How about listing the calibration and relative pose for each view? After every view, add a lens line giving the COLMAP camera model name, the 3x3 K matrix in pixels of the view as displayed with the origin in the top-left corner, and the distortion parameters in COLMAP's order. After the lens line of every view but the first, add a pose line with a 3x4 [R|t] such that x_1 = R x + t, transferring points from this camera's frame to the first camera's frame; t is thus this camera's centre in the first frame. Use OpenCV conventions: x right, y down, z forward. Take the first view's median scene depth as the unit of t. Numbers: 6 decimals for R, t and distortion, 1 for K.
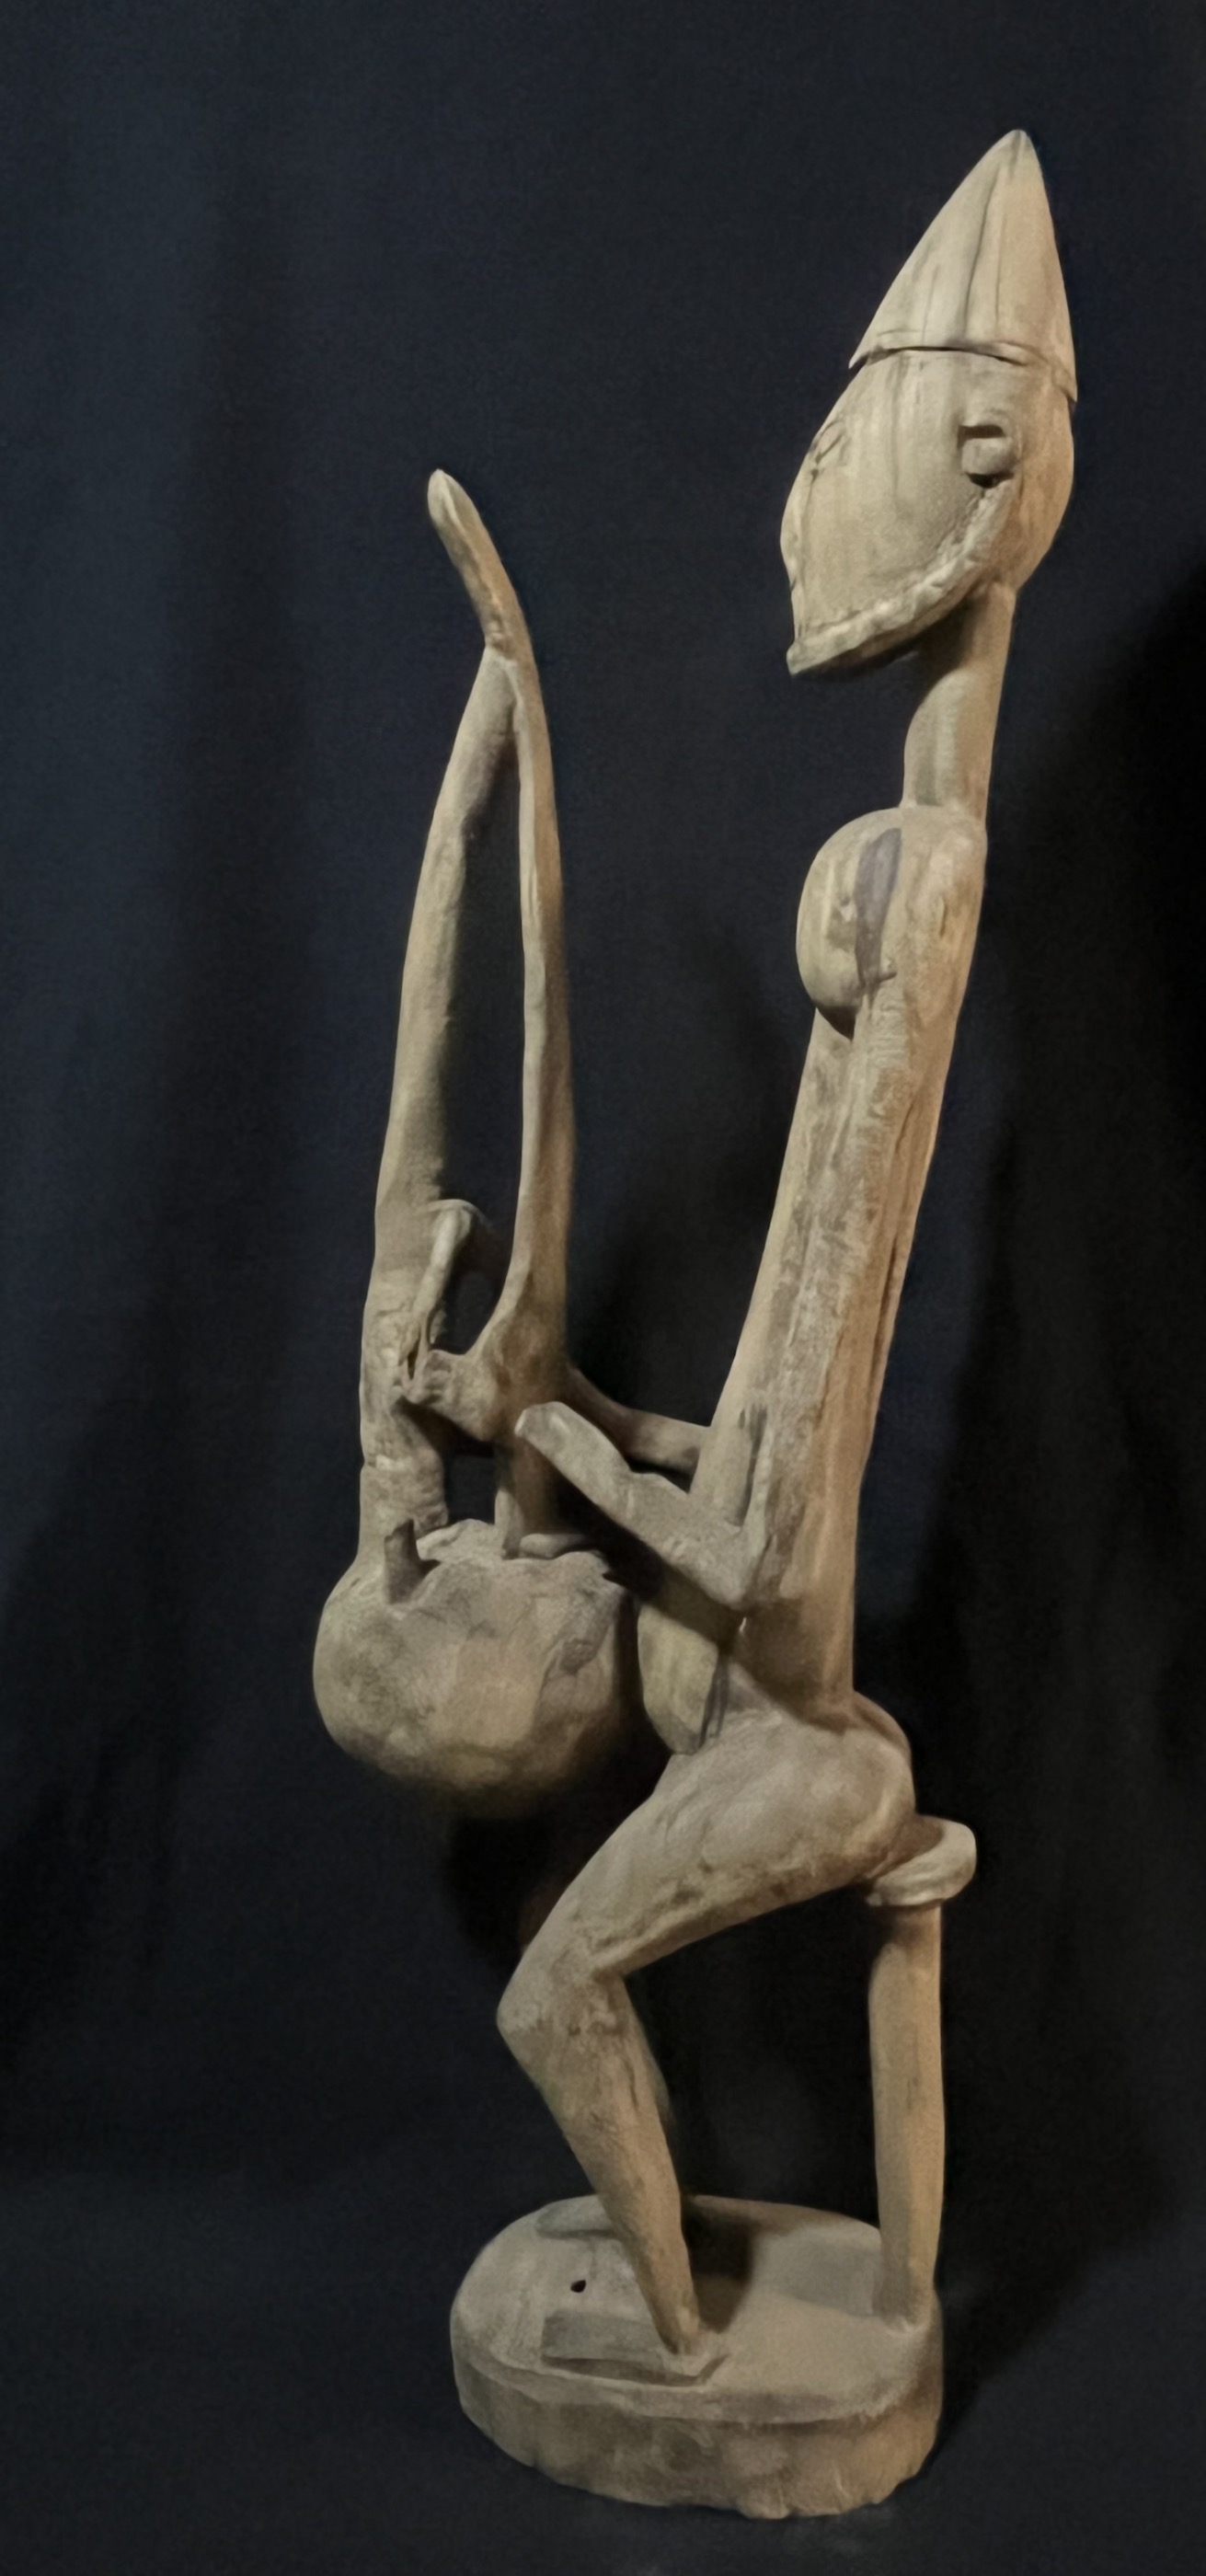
lens RADIAL K [[1915.3, 0, 681.7], [0, 1915.3, 1296.4], [0, 0, 1]] dist [0.002864, -0.000429]
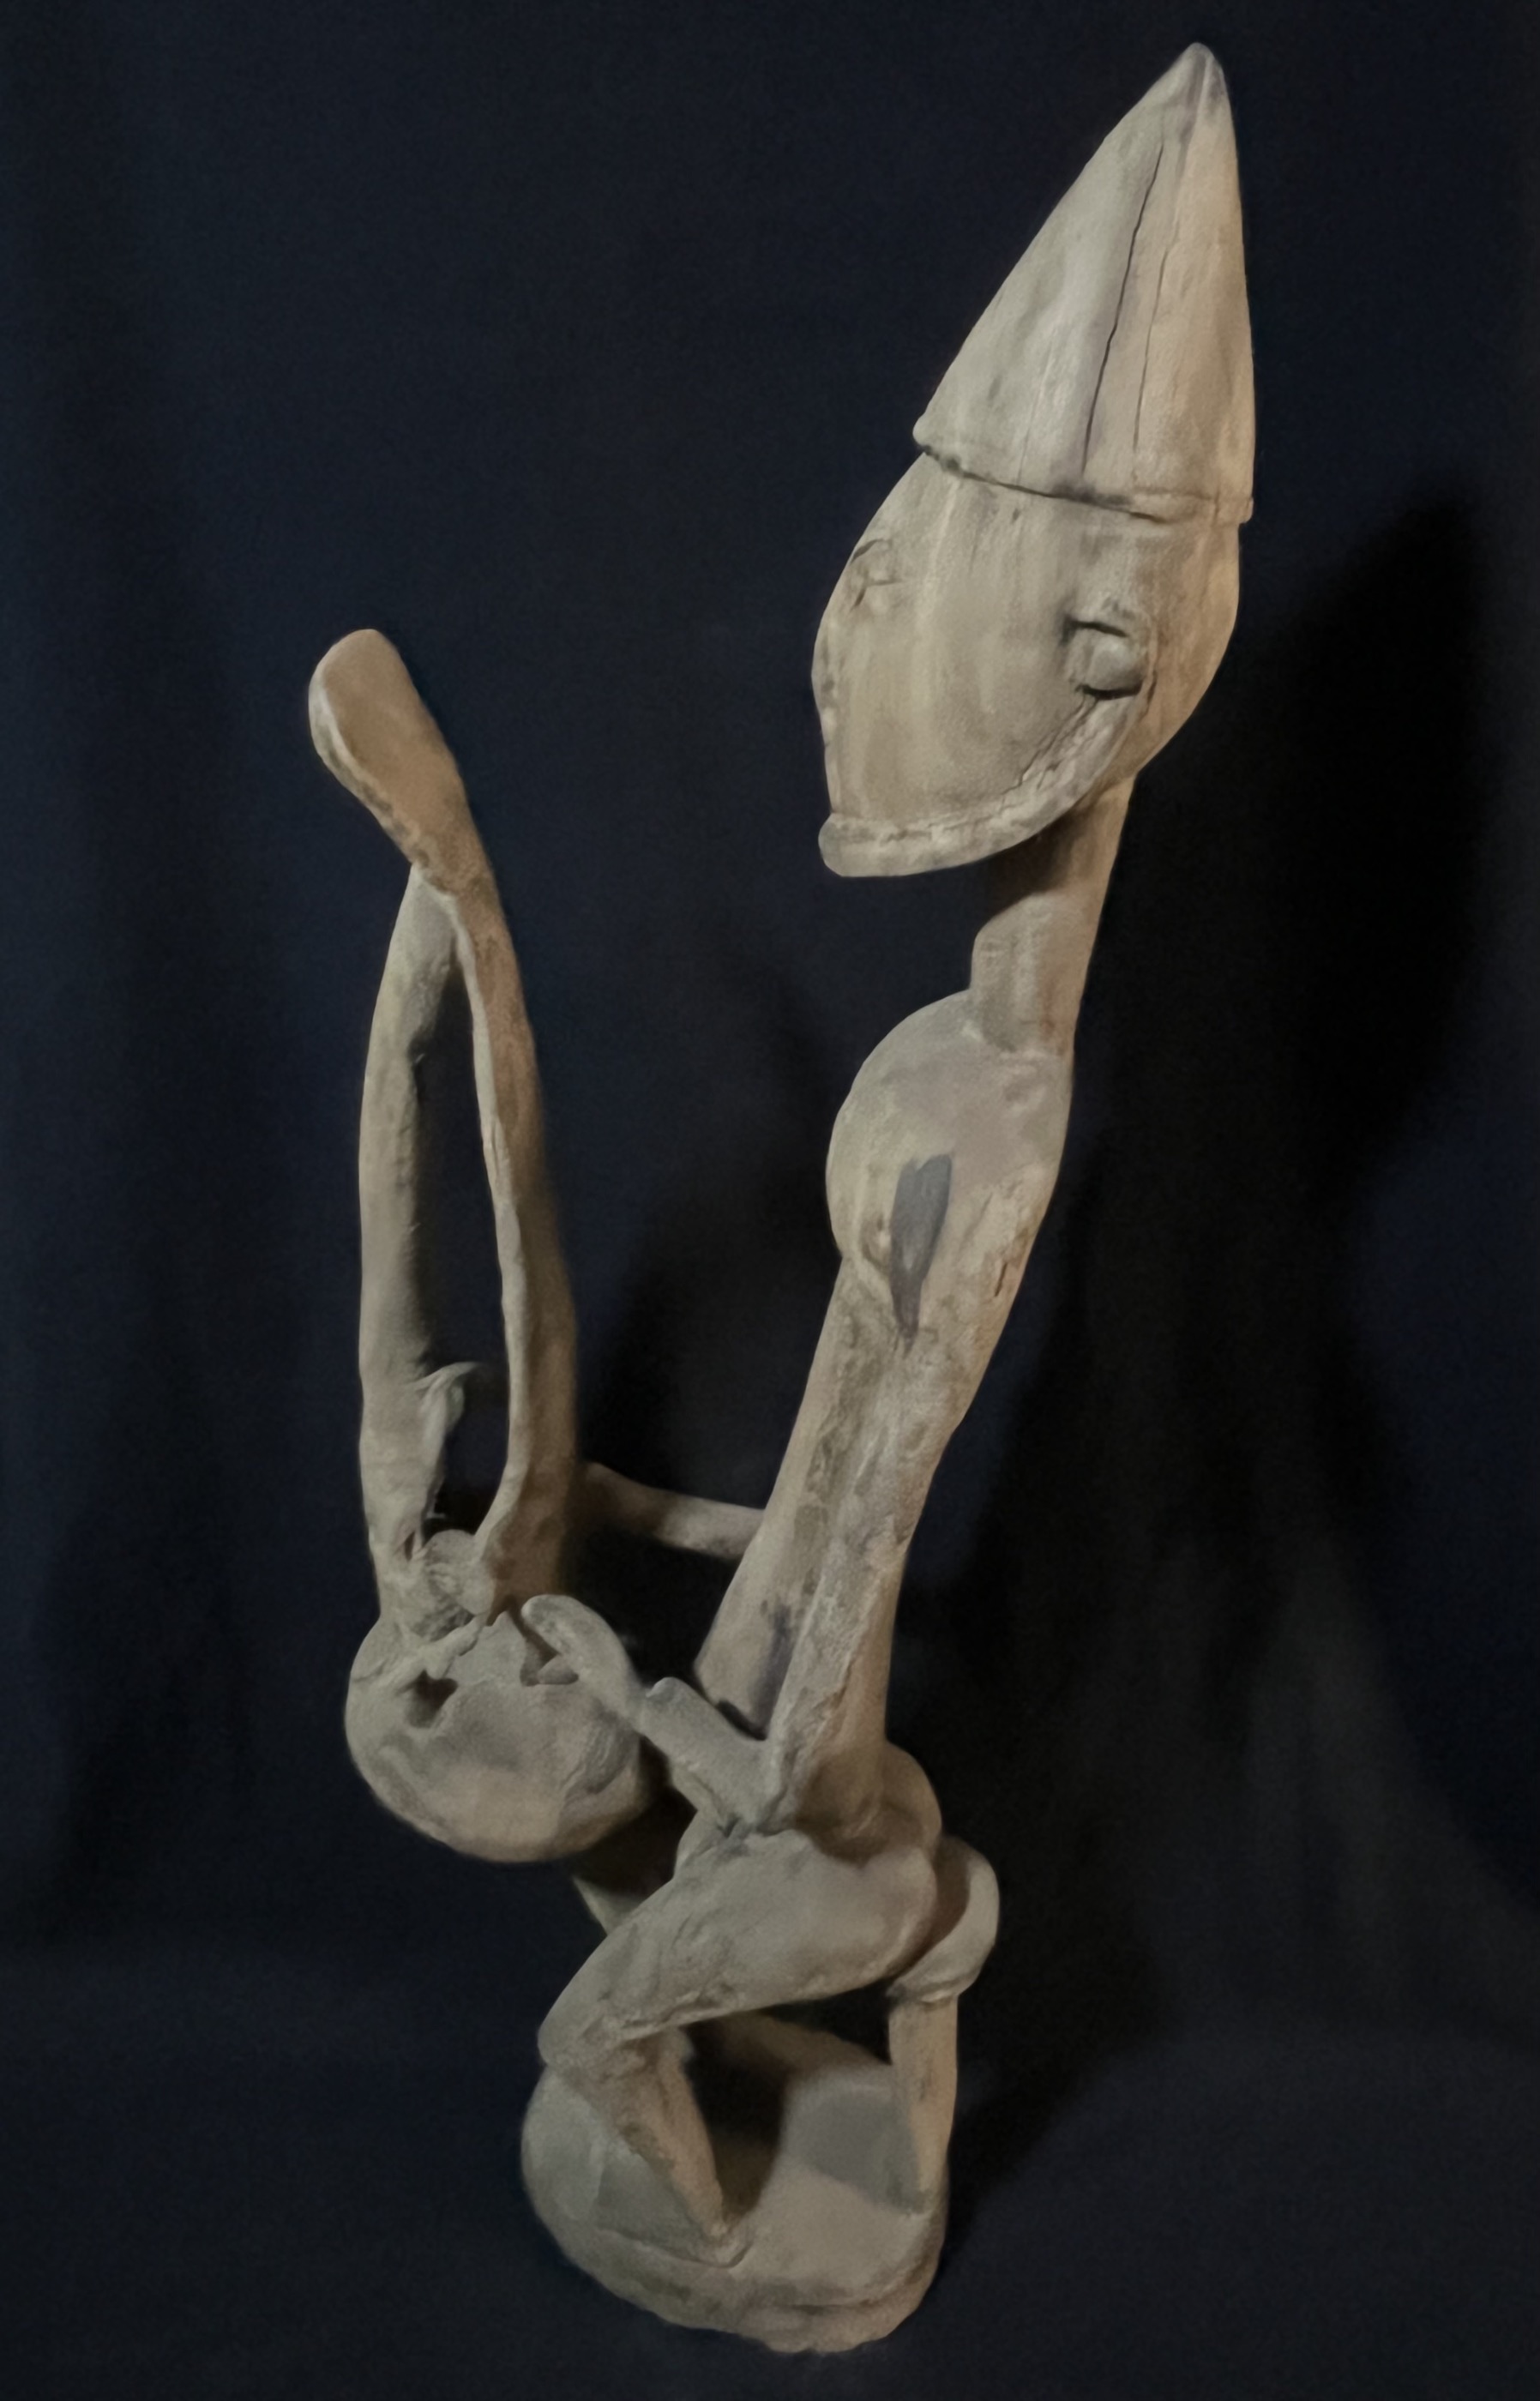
lens RADIAL K [[1781.1, 0, 675.4], [0, 1781.1, 1197.2], [0, 0, 1]] dist [0.000347, -0.001583]
pose [[0.997101, 0.011184, -0.075265, 0.051709], [0.021541, 0.907190, 0.420170, -0.484007], [0.072978, -0.420573, 0.904319, 0.302204]]
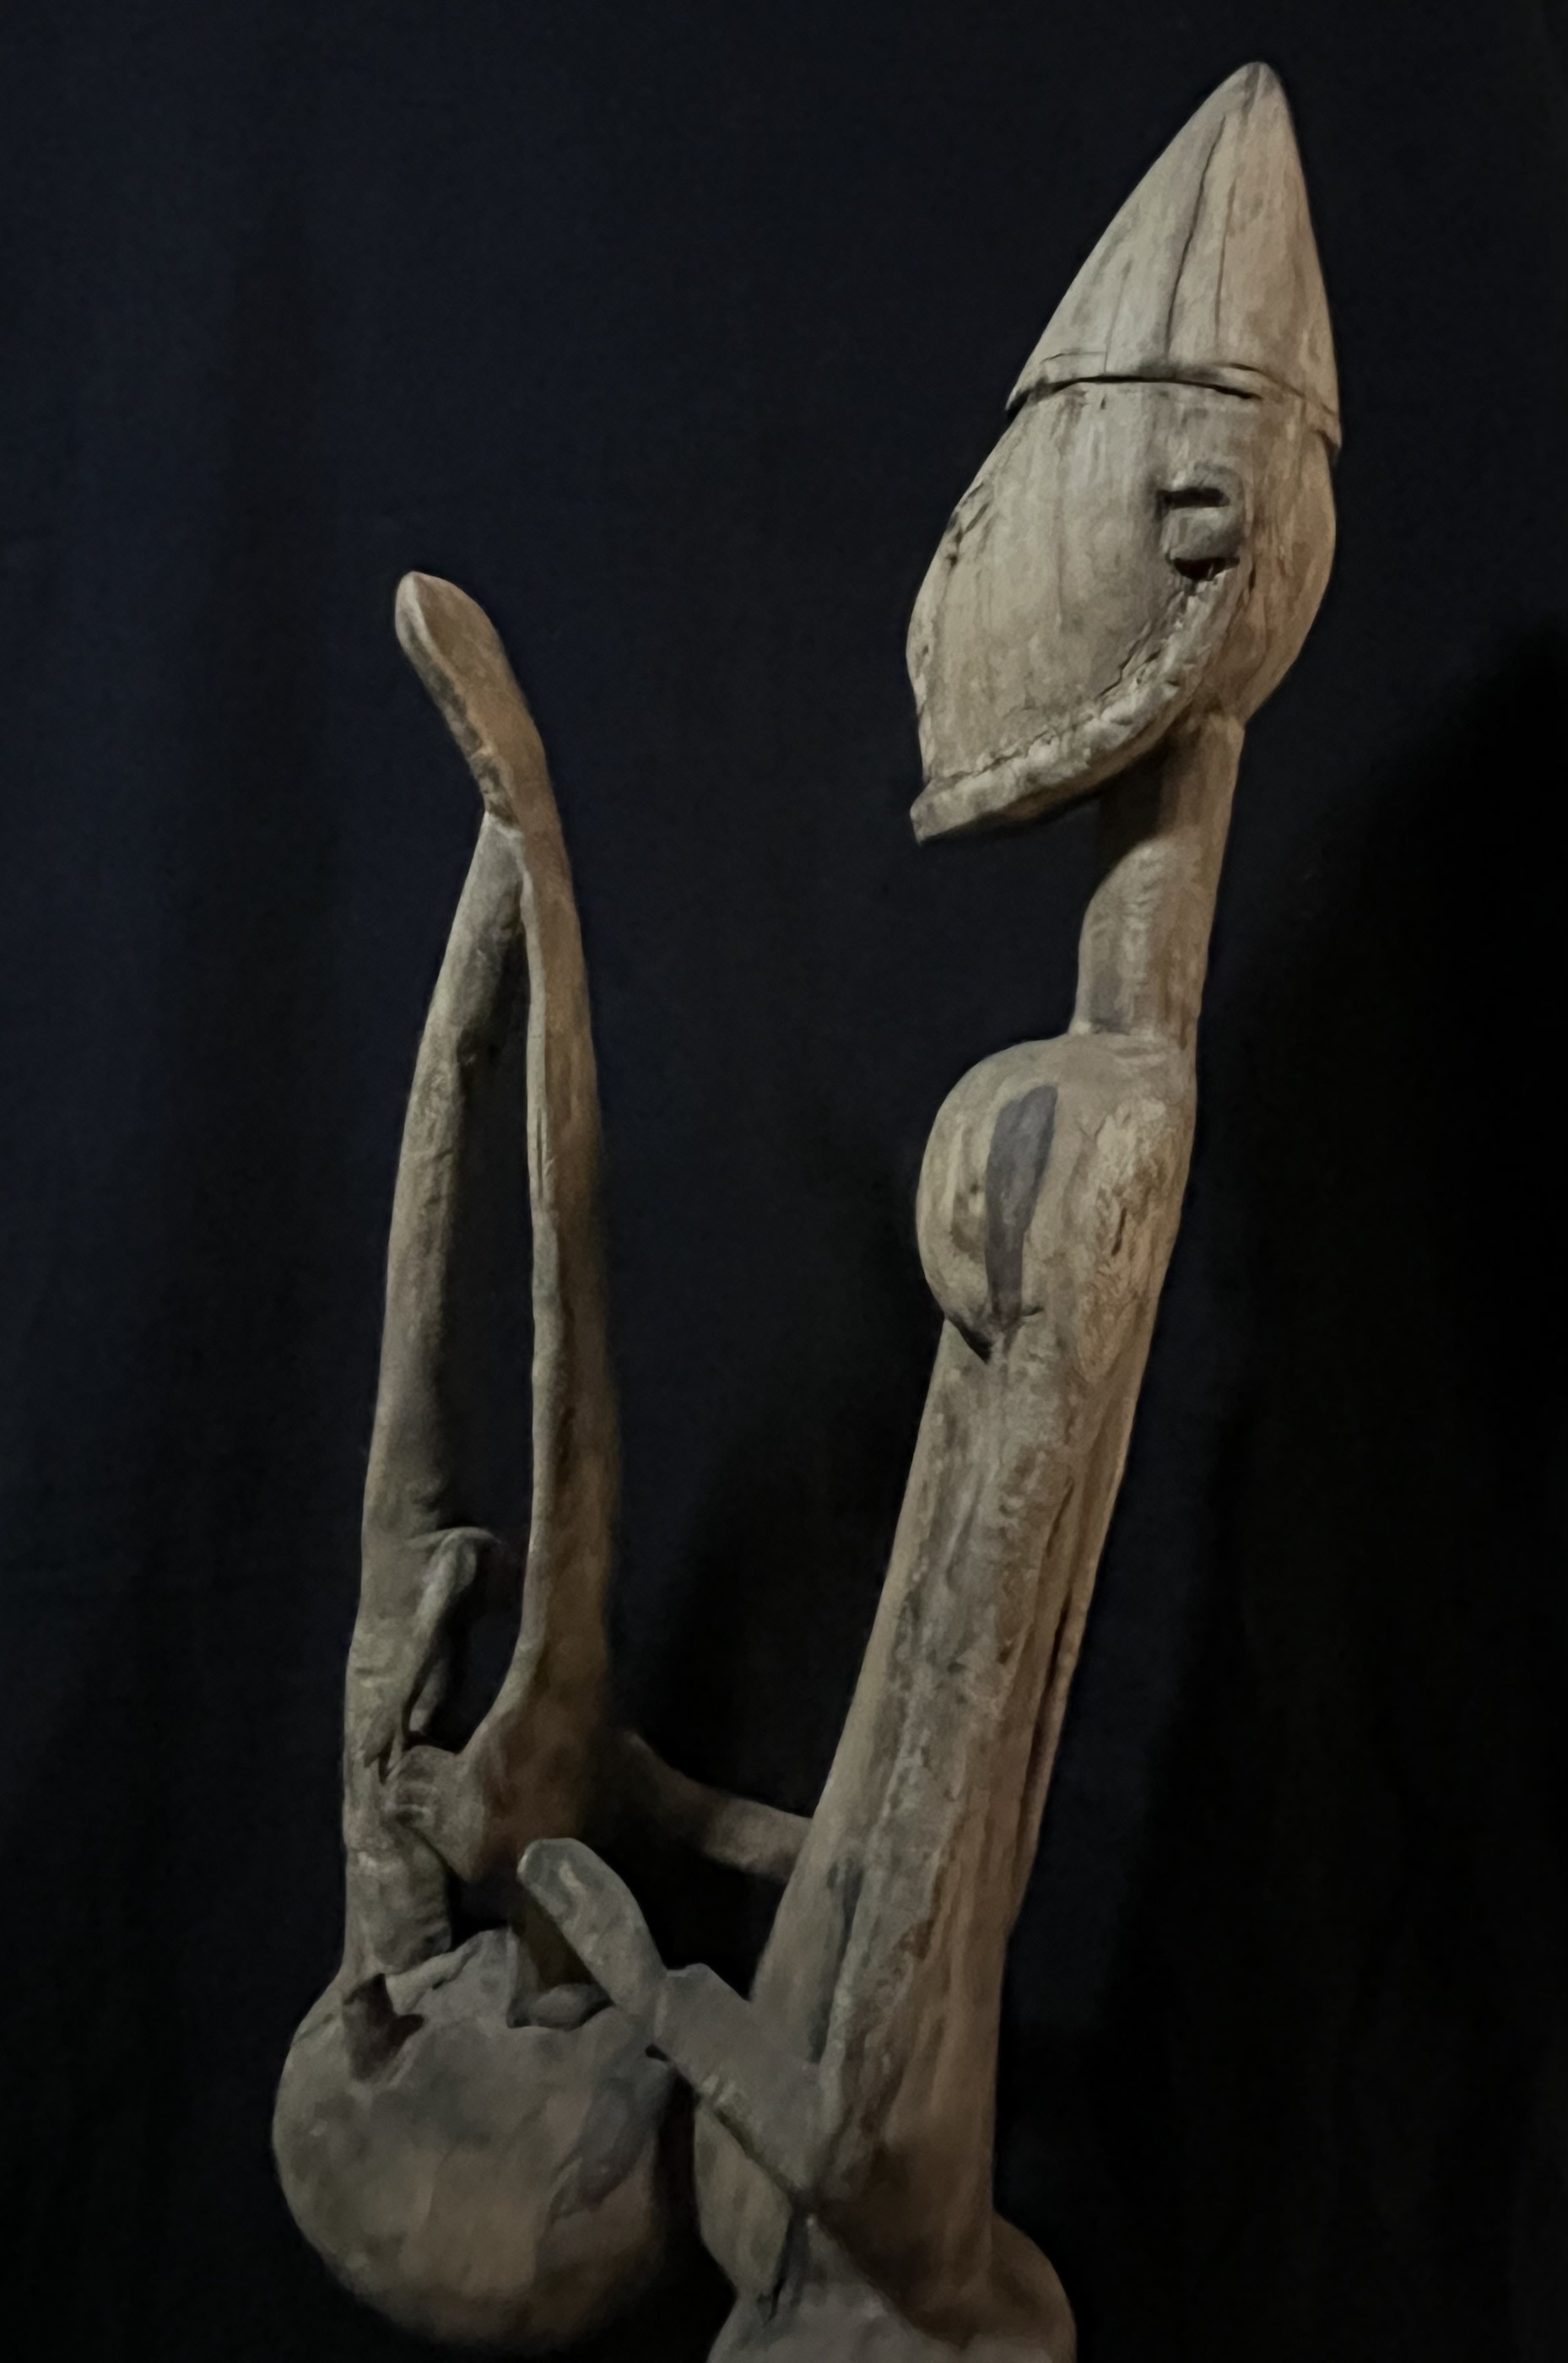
lens RADIAL K [[1761.9, 0, 727.7], [0, 1761.9, 1169.6], [0, 0, 1]] dist [0.002914, 0.000172]
pose [[0.990639, 0.021113, -0.134863, 0.076049], [-0.027001, 0.998754, -0.041977, -0.168669], [0.133809, 0.045226, 0.989975, 0.342825]]
